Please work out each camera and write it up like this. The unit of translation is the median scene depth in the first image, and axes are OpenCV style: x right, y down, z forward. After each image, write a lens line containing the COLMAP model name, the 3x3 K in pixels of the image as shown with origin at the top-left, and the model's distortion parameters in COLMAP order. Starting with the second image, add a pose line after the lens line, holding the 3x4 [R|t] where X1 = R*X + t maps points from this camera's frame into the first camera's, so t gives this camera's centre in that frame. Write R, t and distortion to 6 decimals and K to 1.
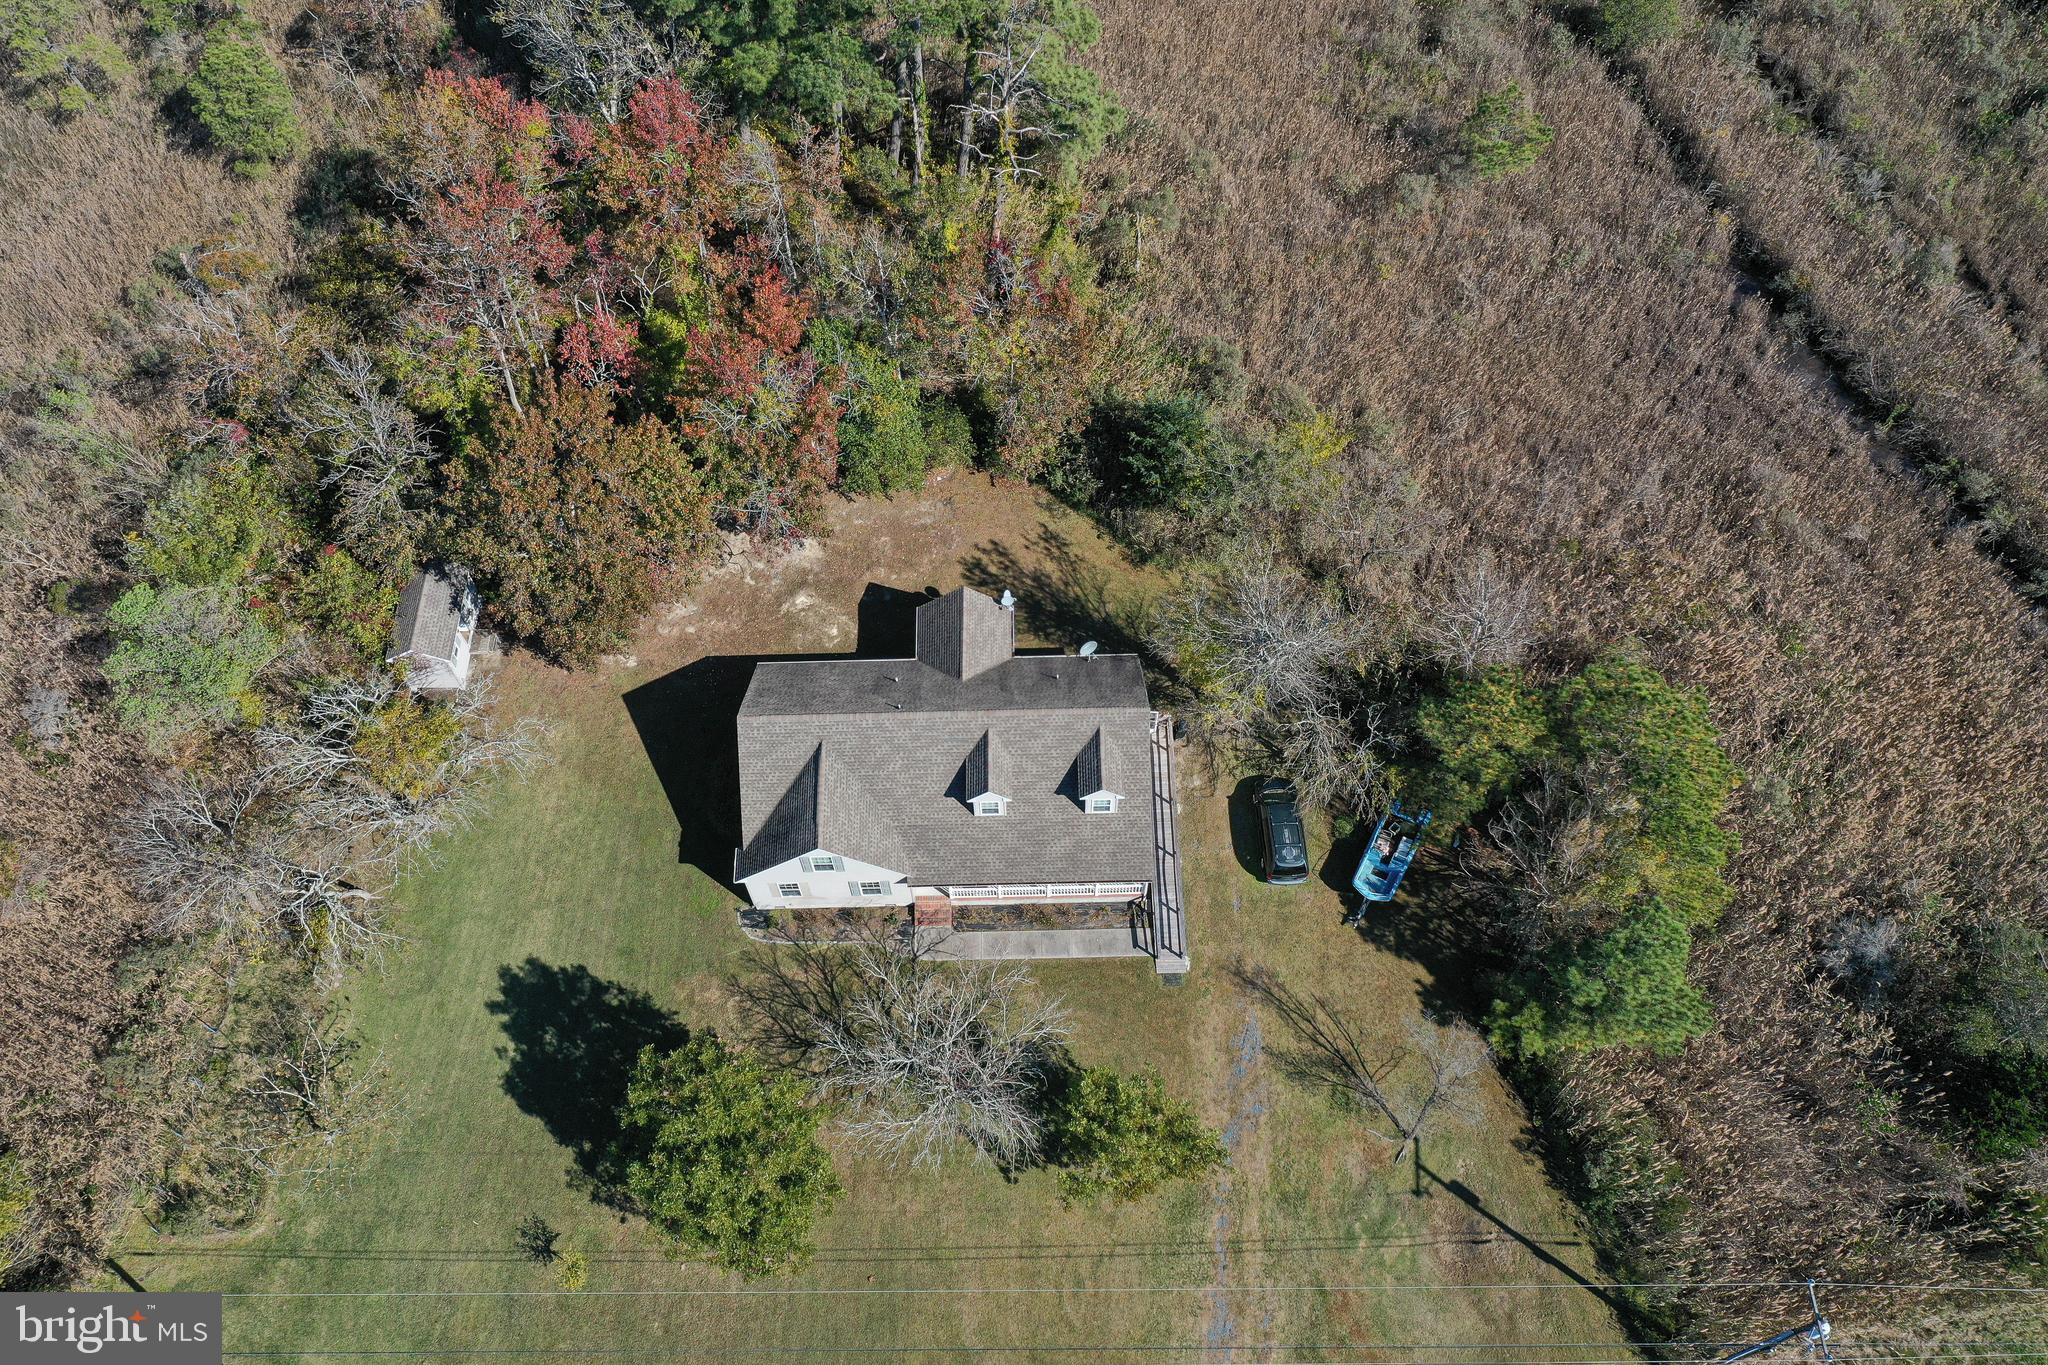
lens RADIAL K [[1665.3, 0, 1086.3], [0, 1665.3, 673.9], [0, 0, 1]] dist [0.004124, 0.004398]
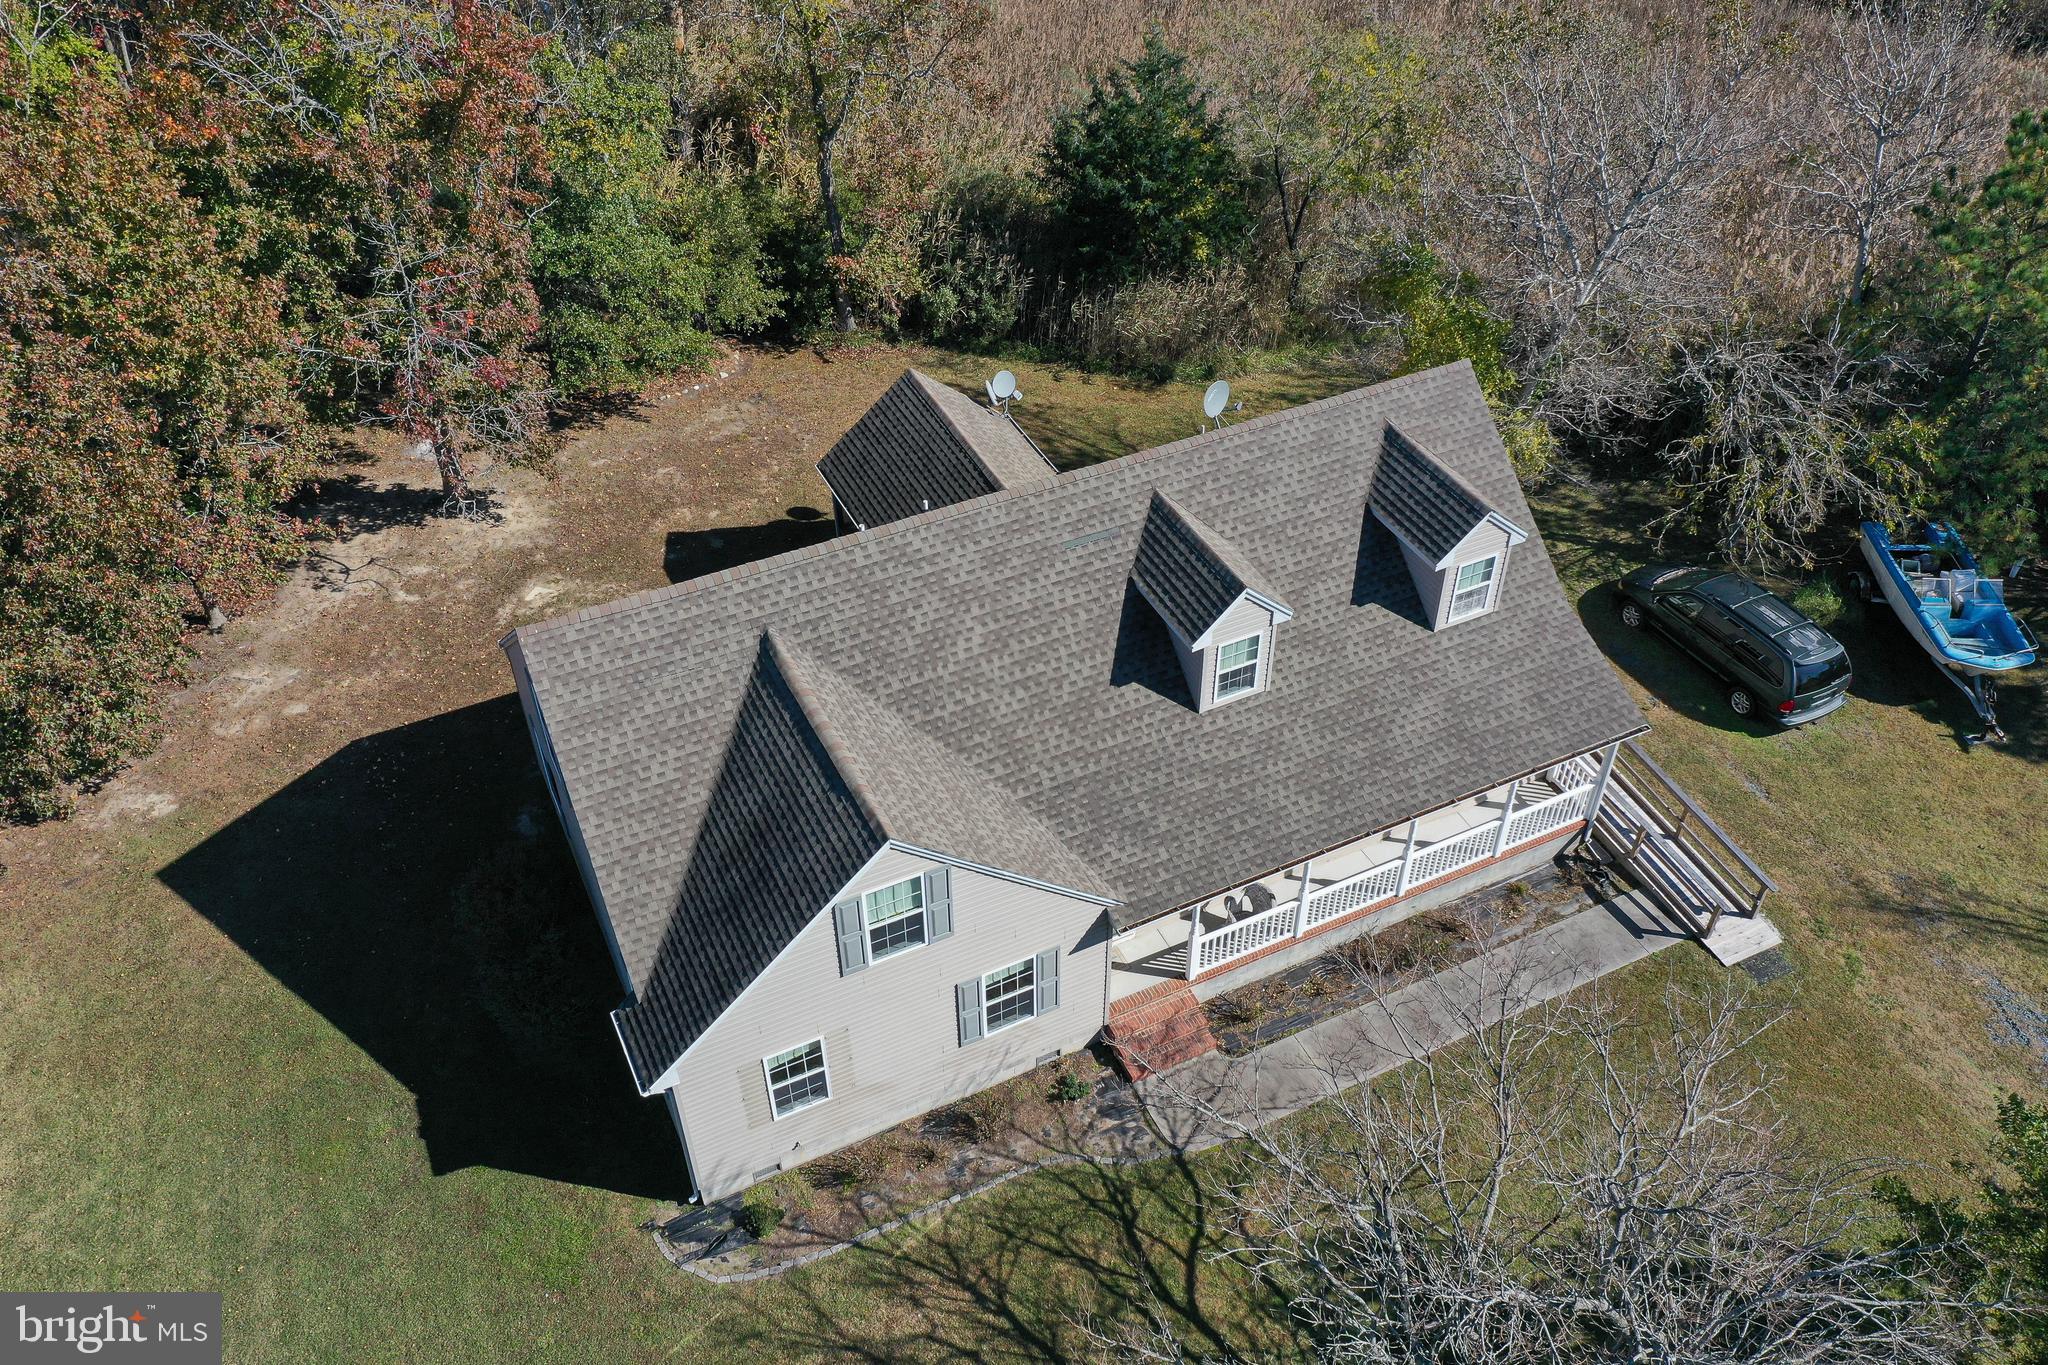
lens RADIAL K [[1658.6, 0, 1050.9], [0, 1658.6, 668.7], [0, 0, 1]] dist [0.012763, 0.003845]
pose [[0.911513, -0.286604, 0.294960, -0.204421], [0.366281, 0.891882, -0.265301, 0.162040], [-0.187033, 0.349864, 0.917940, 0.635146]]
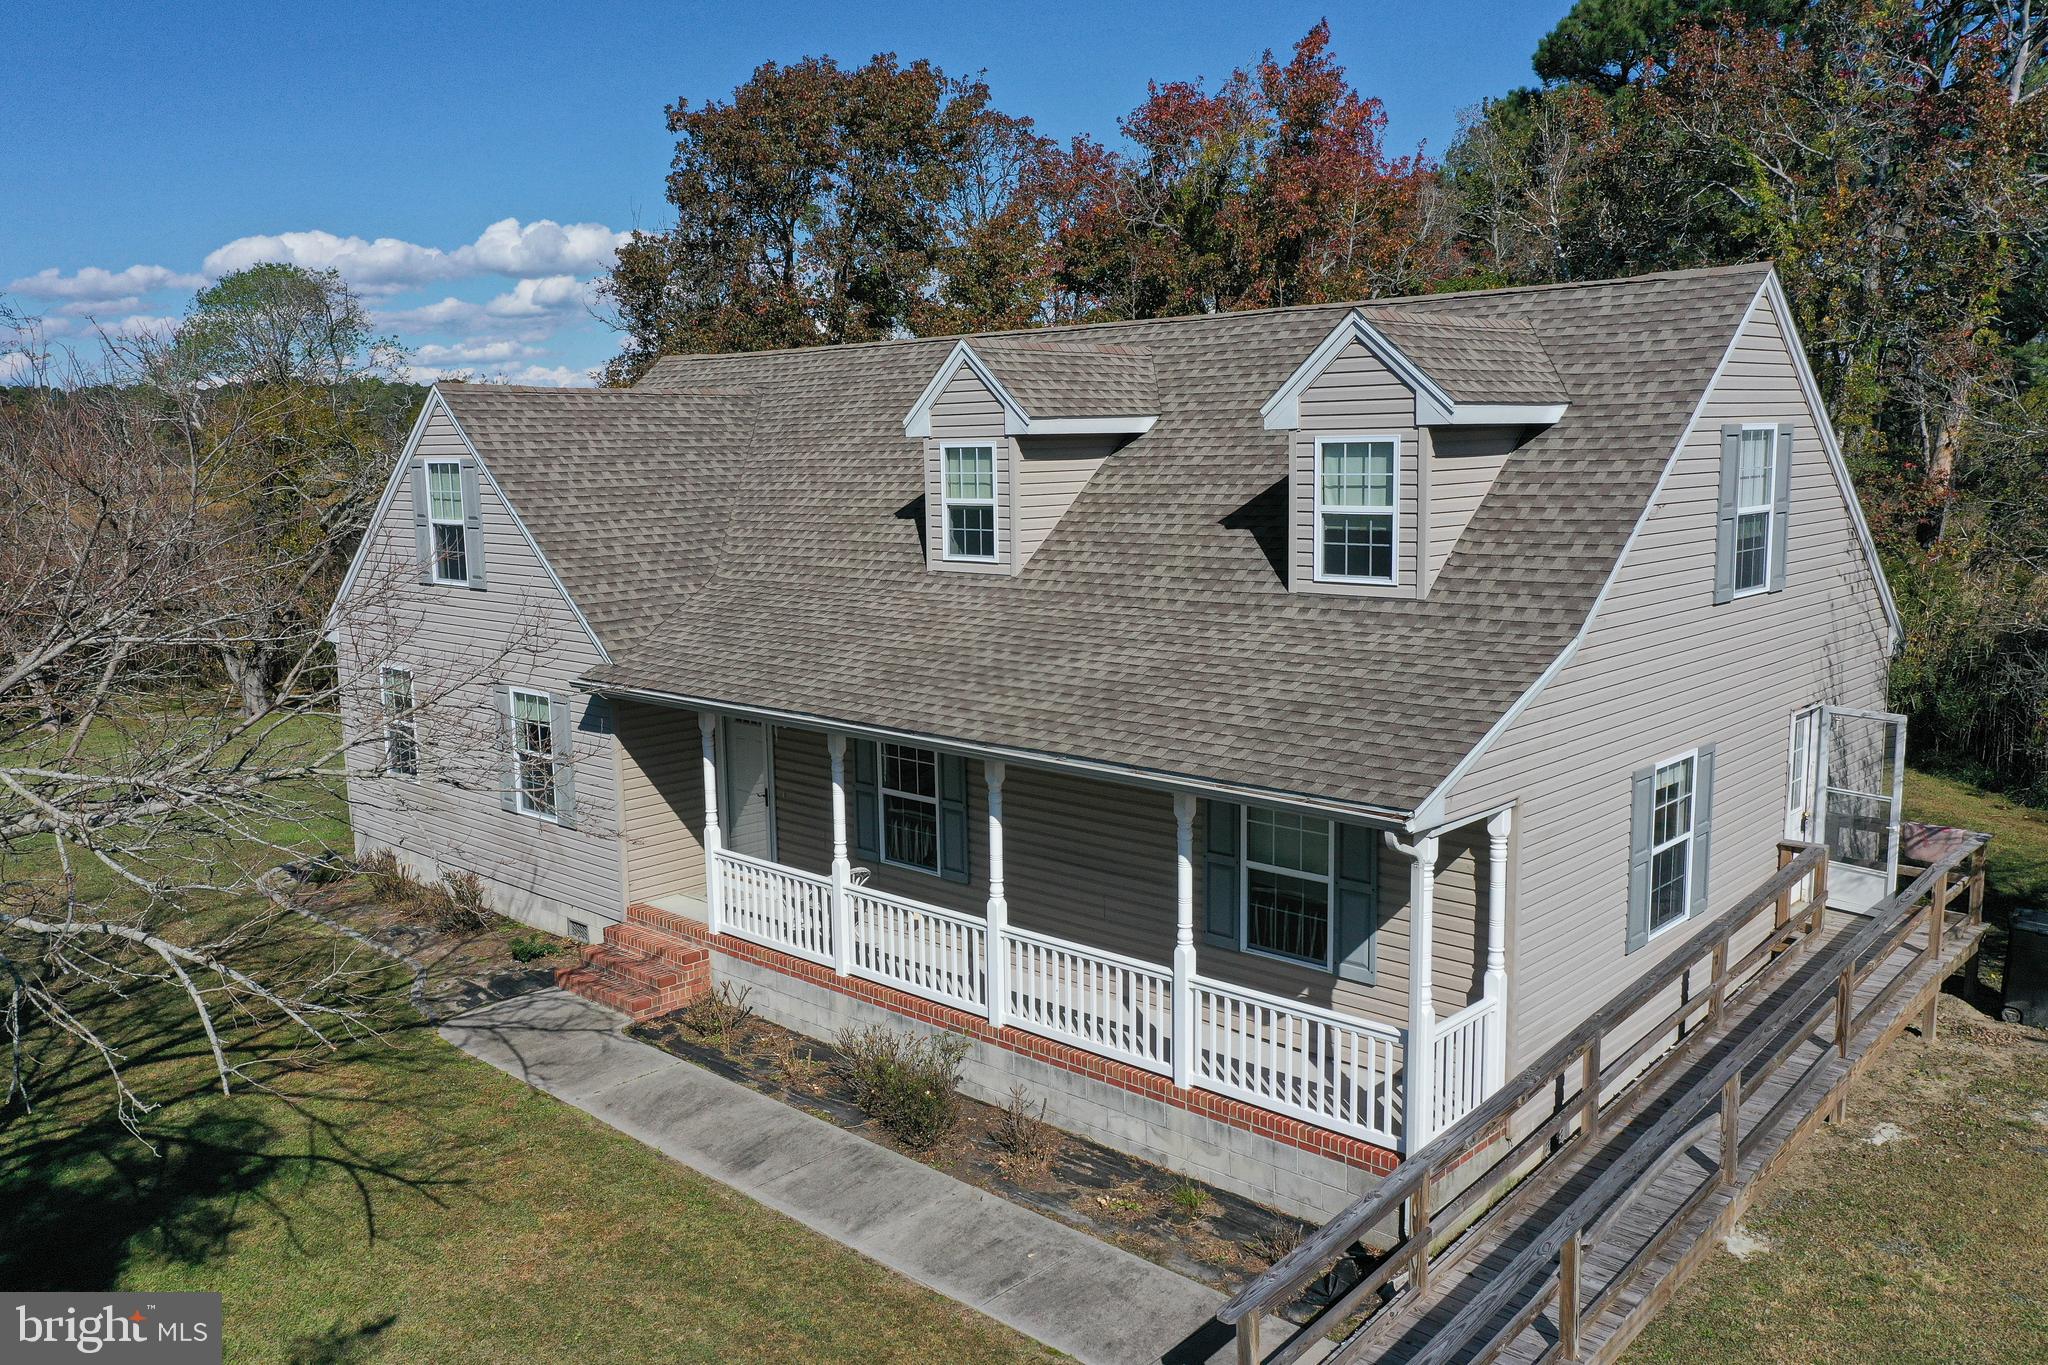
lens RADIAL K [[1658.6, 0, 1050.9], [0, 1658.6, 668.7], [0, 0, 1]] dist [0.012763, 0.003845]
pose [[0.708086, 0.065251, -0.703105, 0.123102], [-0.596585, 0.587963, -0.546247, 0.217035], [0.377756, 0.806251, 0.455257, 0.883762]]
